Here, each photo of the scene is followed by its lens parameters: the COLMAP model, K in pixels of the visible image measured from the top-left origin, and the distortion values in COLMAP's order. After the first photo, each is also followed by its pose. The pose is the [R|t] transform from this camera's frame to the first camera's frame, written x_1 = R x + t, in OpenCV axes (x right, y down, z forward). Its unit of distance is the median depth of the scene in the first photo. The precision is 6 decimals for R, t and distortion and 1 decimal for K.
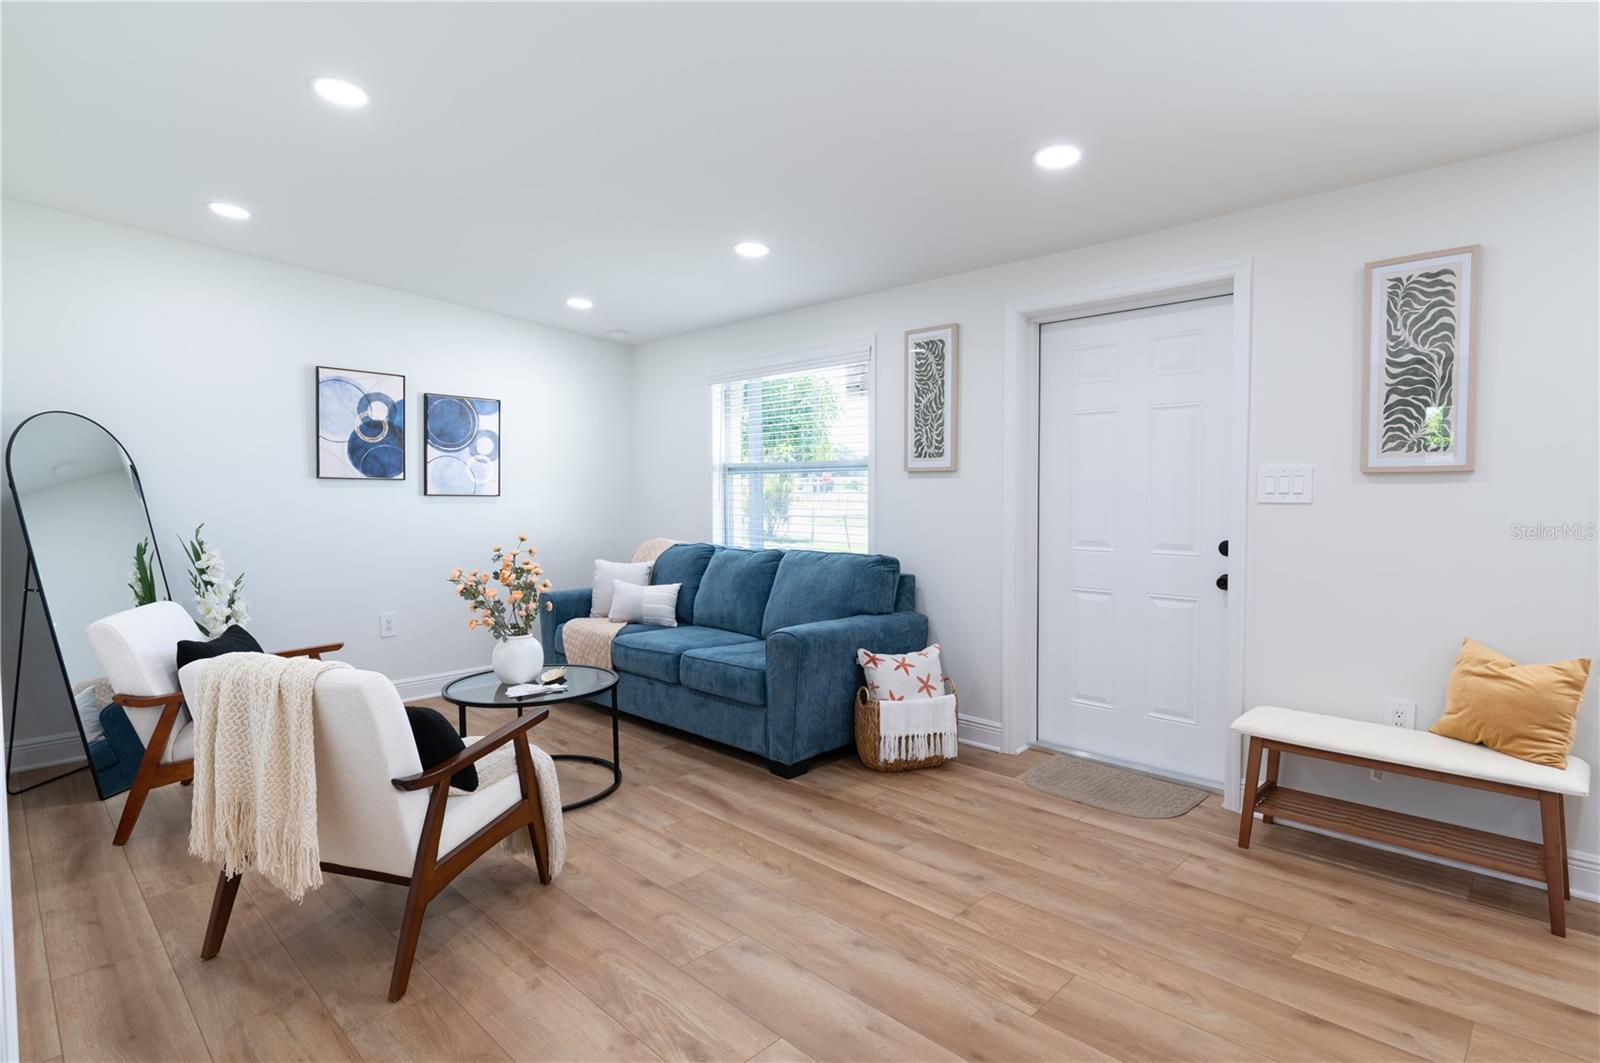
lens RADIAL K [[825.2, 0, 801.3], [0, 825.2, 516.6], [0, 0, 1]] dist [0.002482, -0.000570]
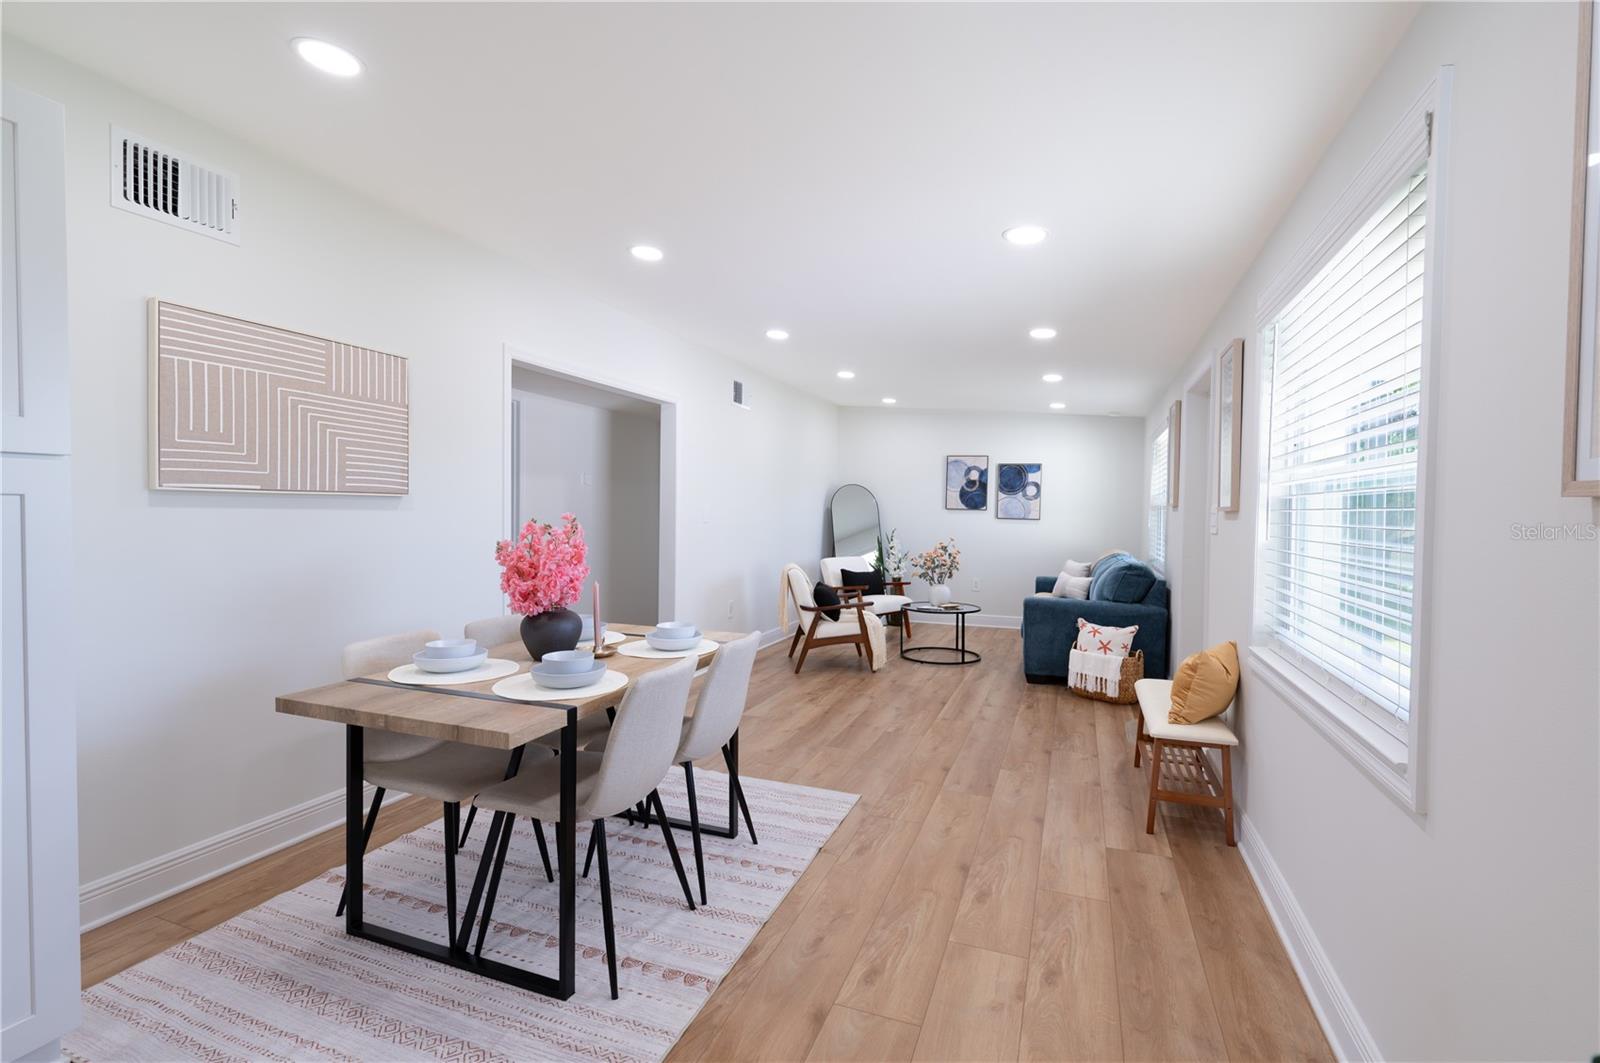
lens RADIAL K [[702.7, 0, 807.8], [0, 702.7, 525.9], [0, 0, 1]] dist [-0.003191, -0.000251]
pose [[0.394156, 0.028844, -0.918591, 1.135446], [-0.043642, 0.998967, 0.012642, -0.013308], [0.918007, 0.035106, 0.395008, -0.034283]]
